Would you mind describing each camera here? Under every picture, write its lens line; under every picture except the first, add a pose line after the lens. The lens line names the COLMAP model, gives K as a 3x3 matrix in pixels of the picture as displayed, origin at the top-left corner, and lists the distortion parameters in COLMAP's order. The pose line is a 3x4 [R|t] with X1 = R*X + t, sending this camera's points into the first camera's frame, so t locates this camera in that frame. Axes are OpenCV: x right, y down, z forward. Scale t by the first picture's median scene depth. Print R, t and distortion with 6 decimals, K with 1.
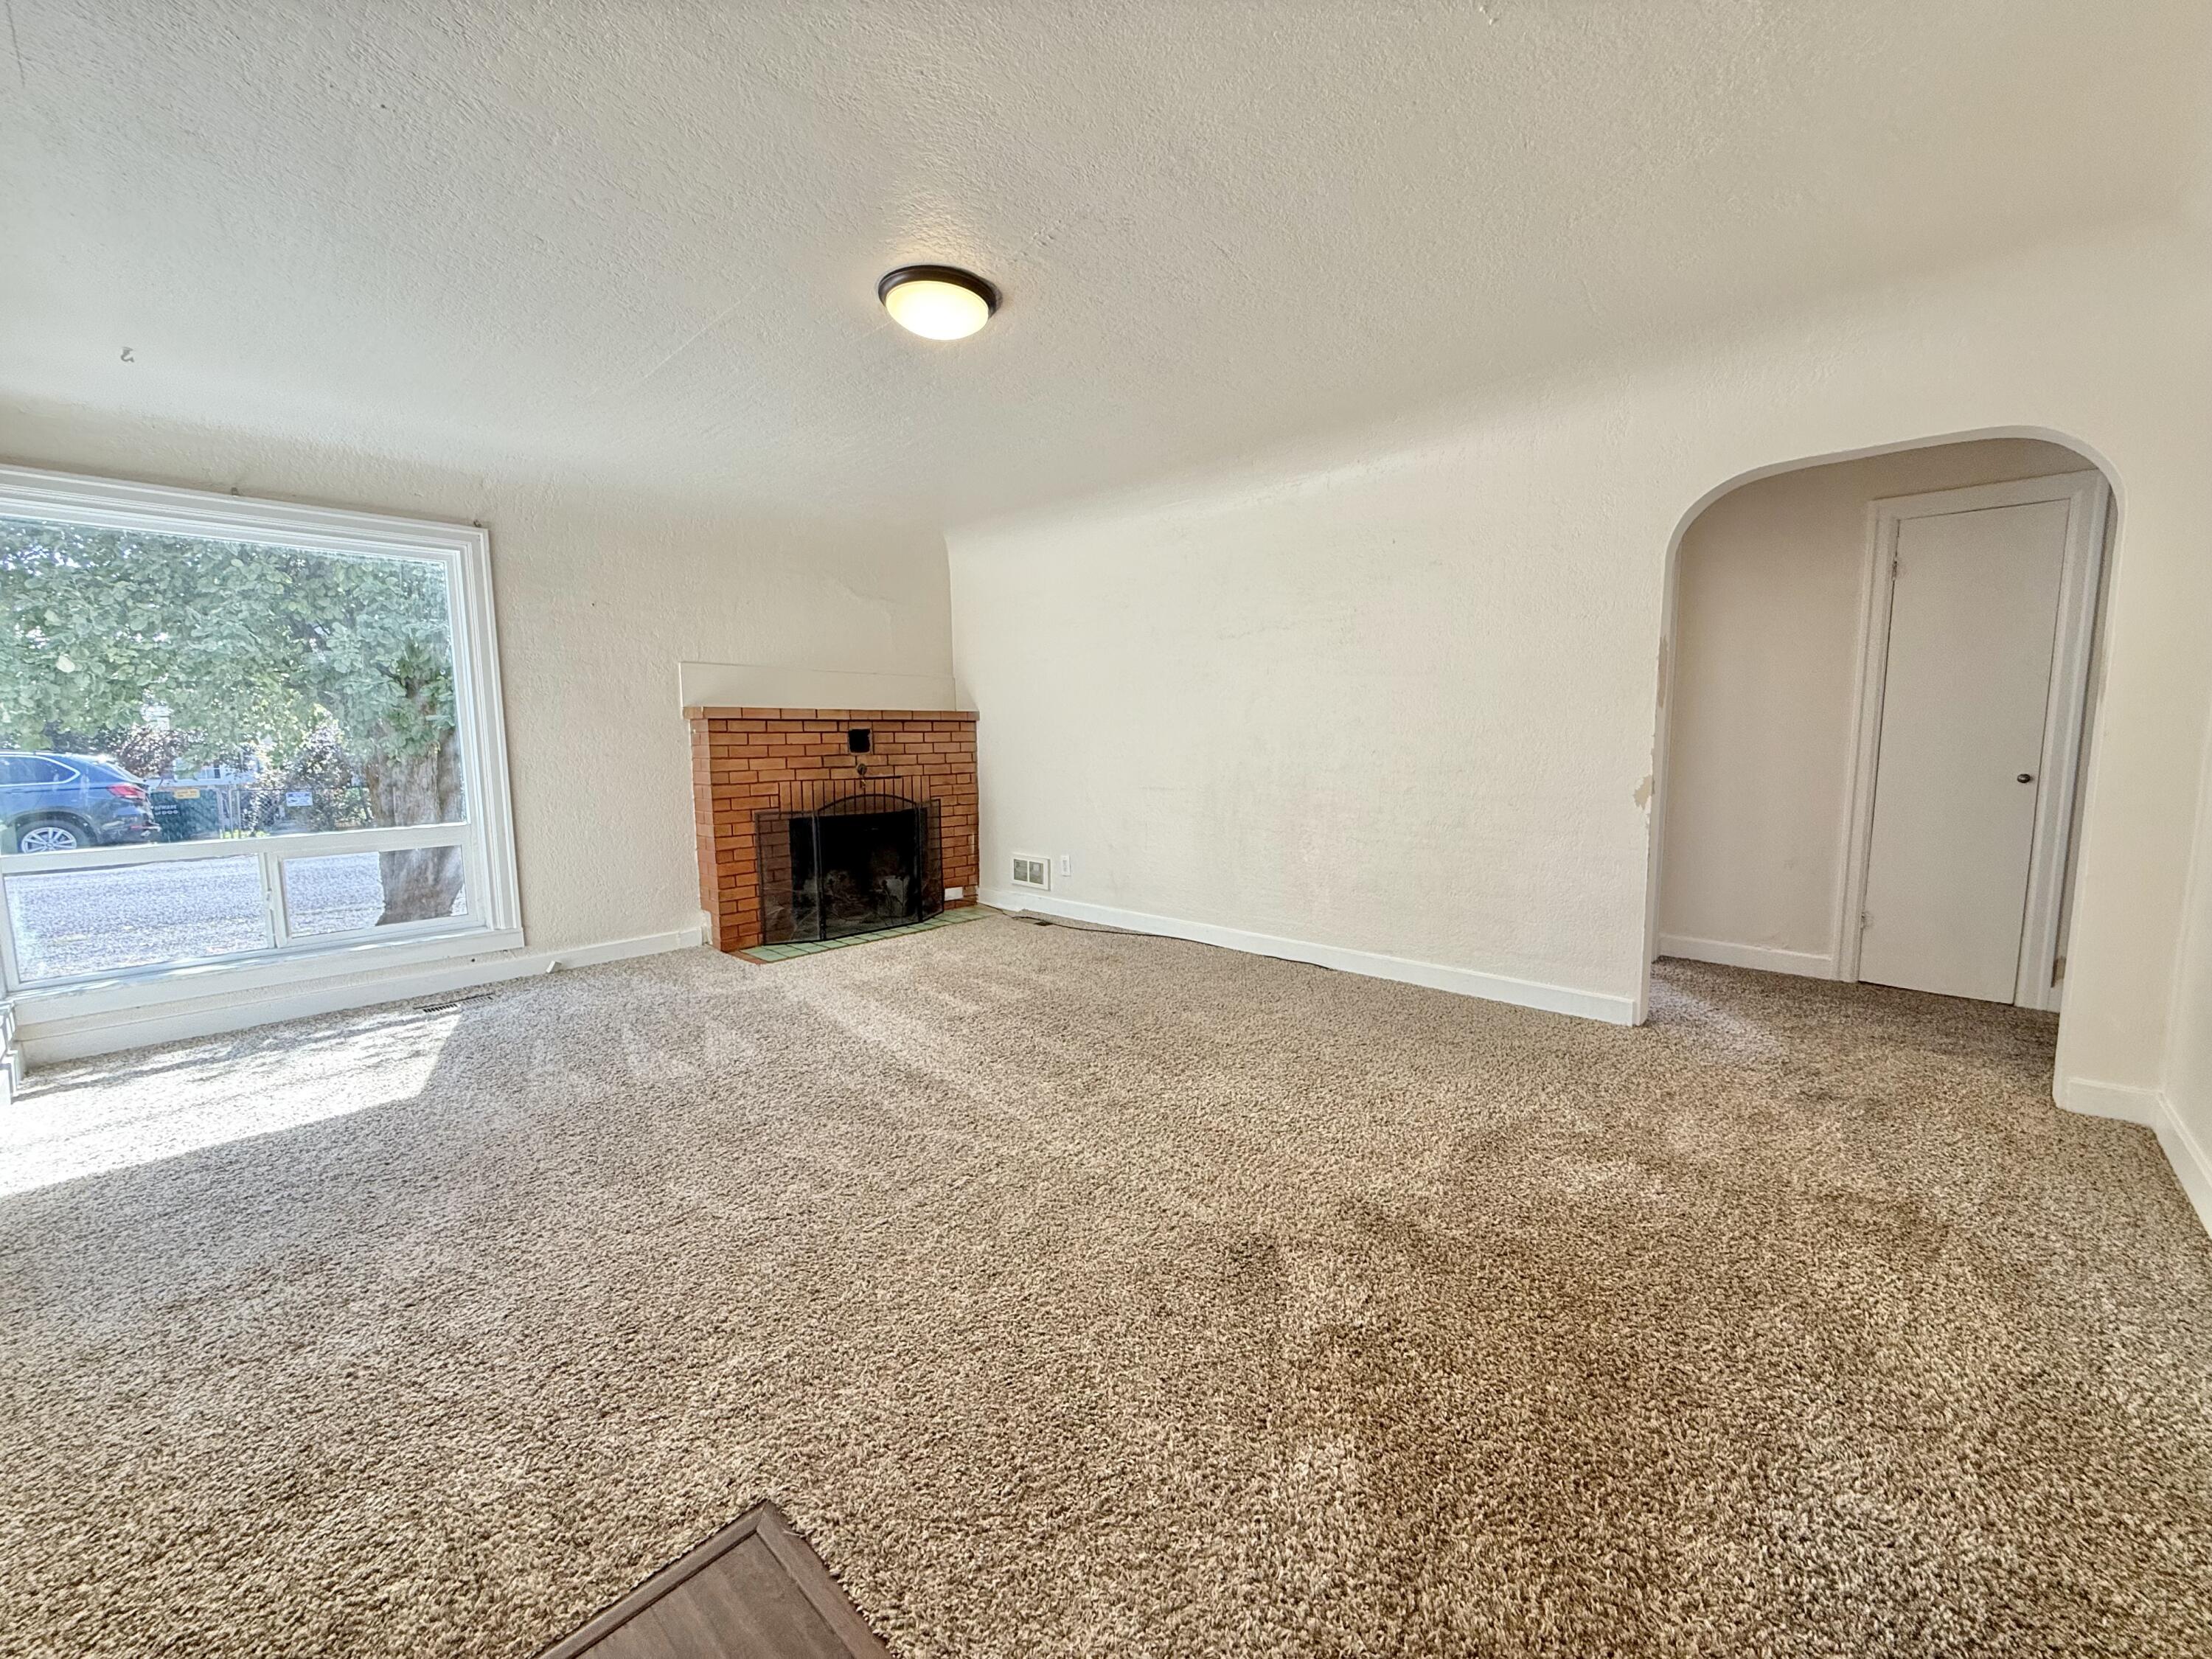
lens RADIAL K [[881.2, 0, 1101.1], [0, 881.2, 829.4], [0, 0, 1]] dist [-0.000522, 0.000152]
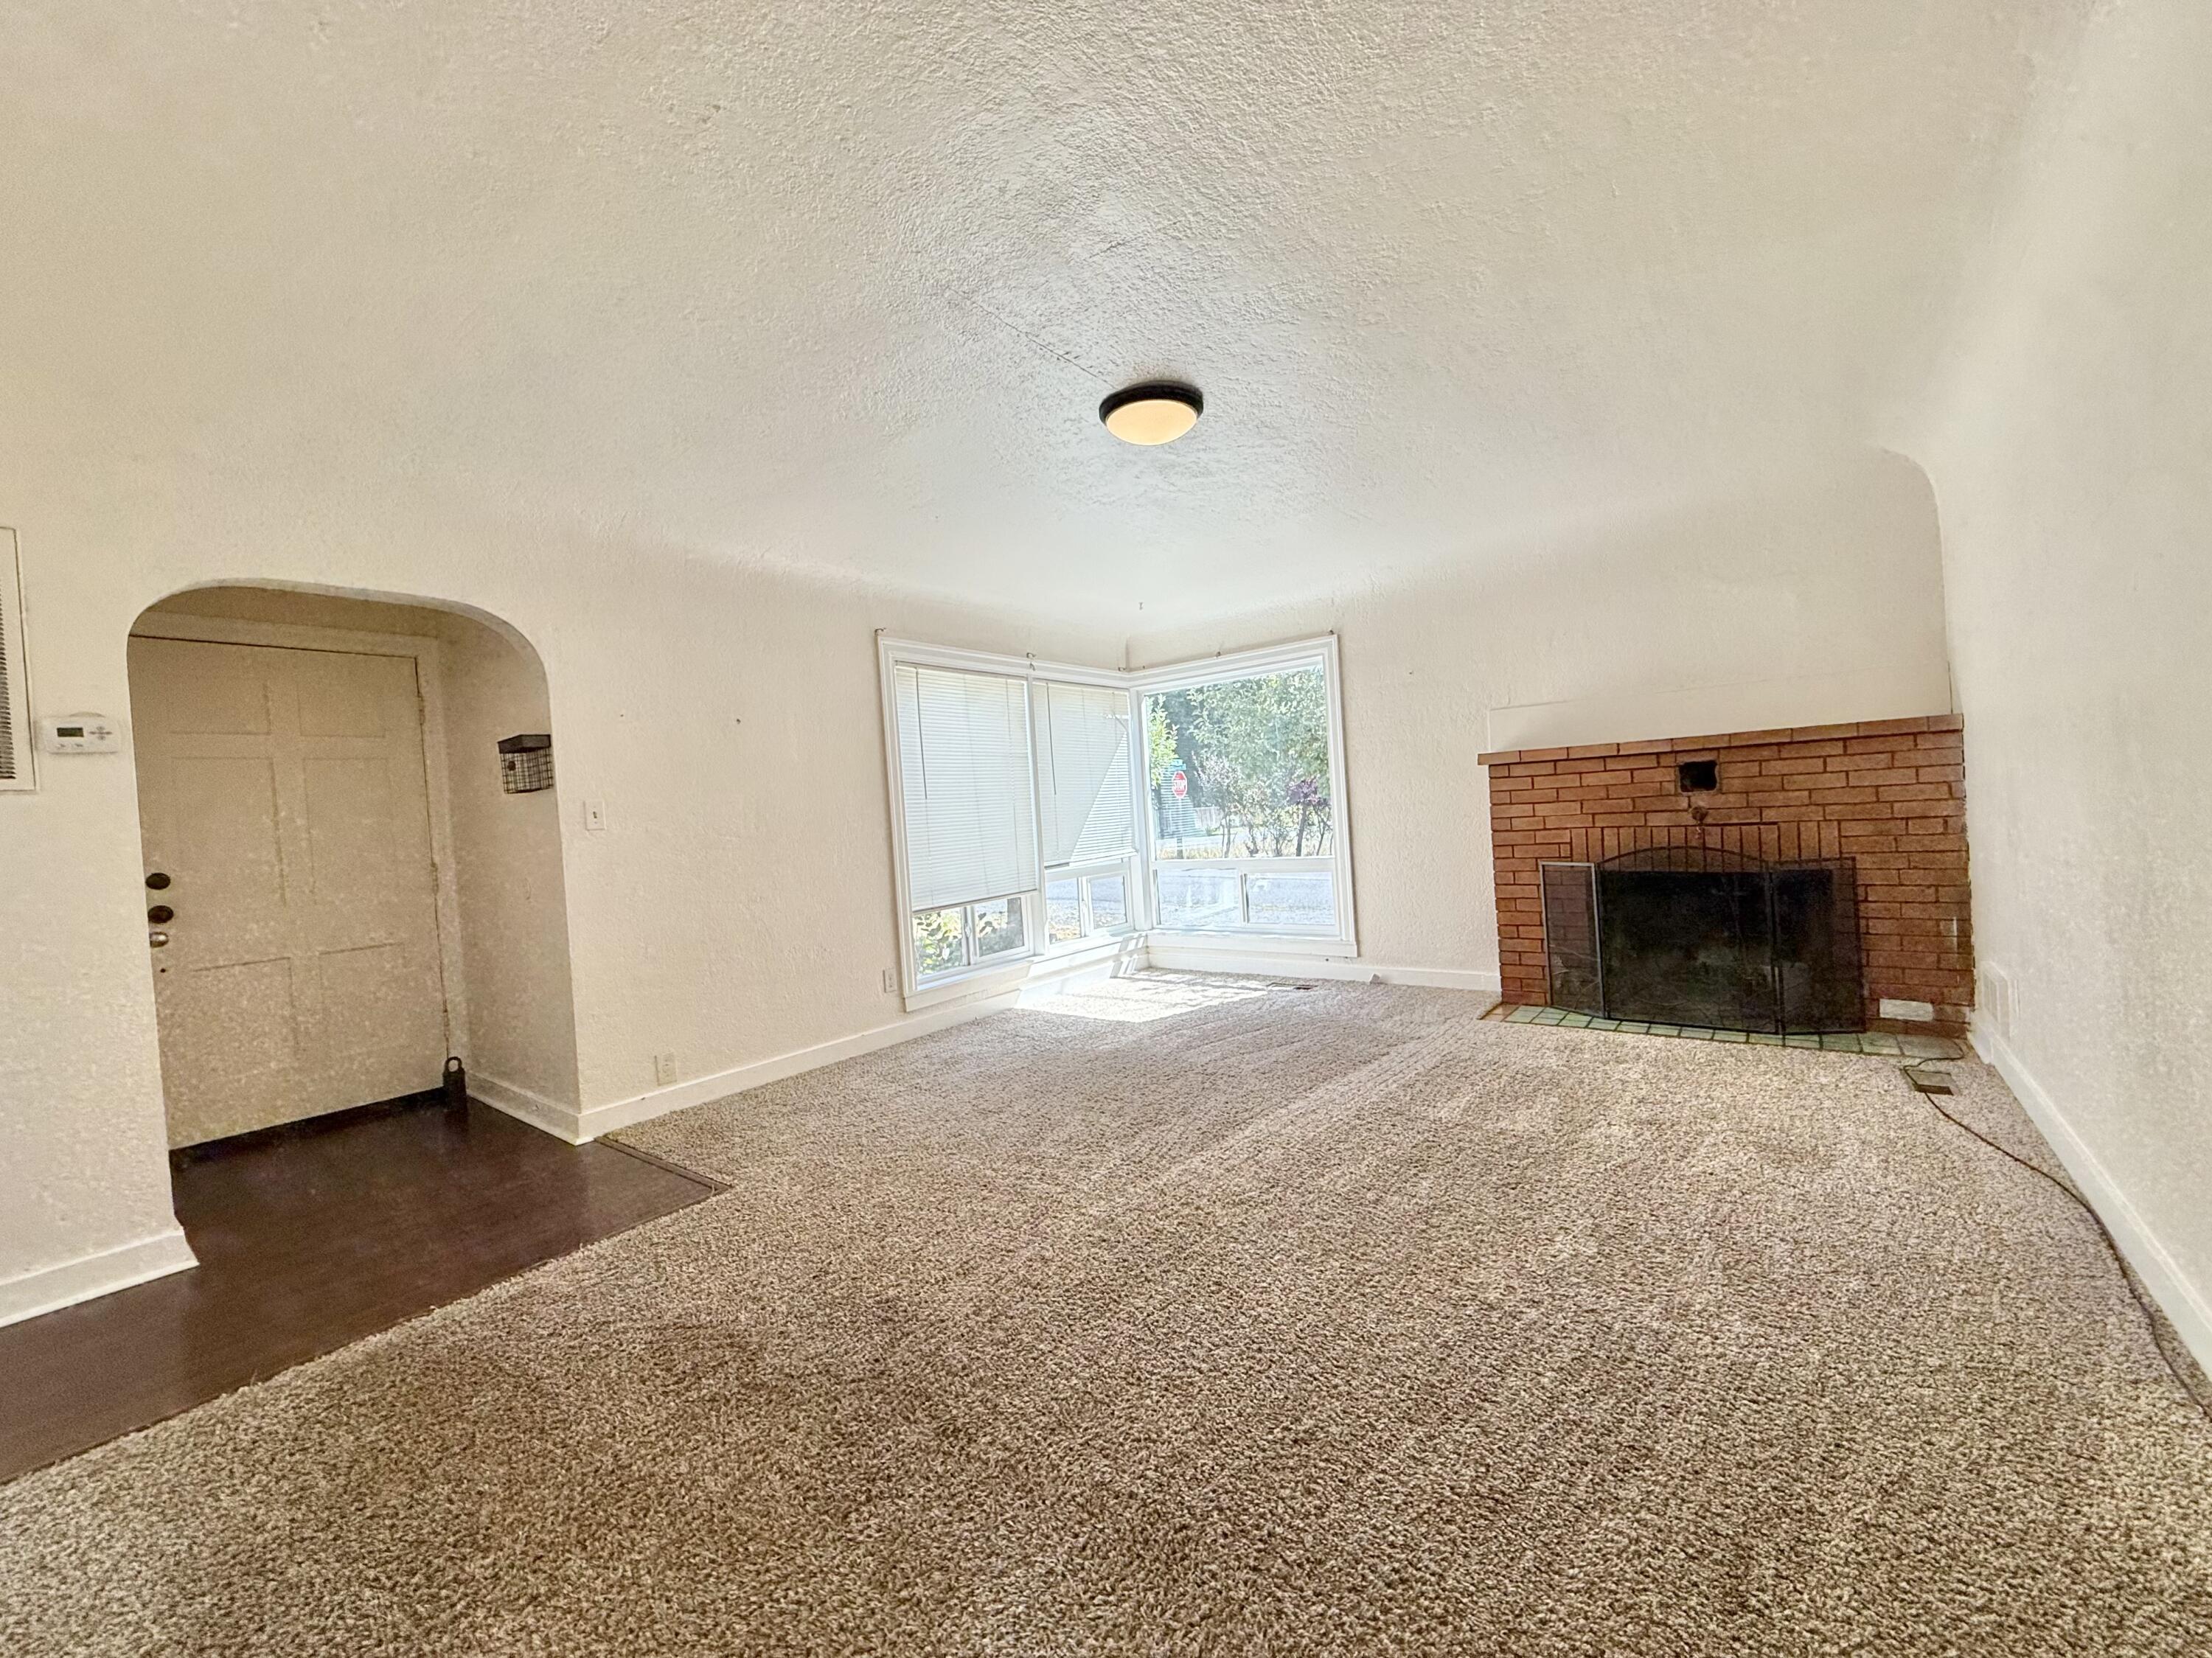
lens RADIAL K [[881.2, 0, 1099.3], [0, 881.2, 829.8], [0, 0, 1]] dist [-0.000522, 0.000152]
pose [[0.083401, 0.024176, -0.996223, 0.452773], [-0.046319, 0.998719, 0.020359, -0.045849], [0.995439, 0.044446, 0.084414, 0.421197]]
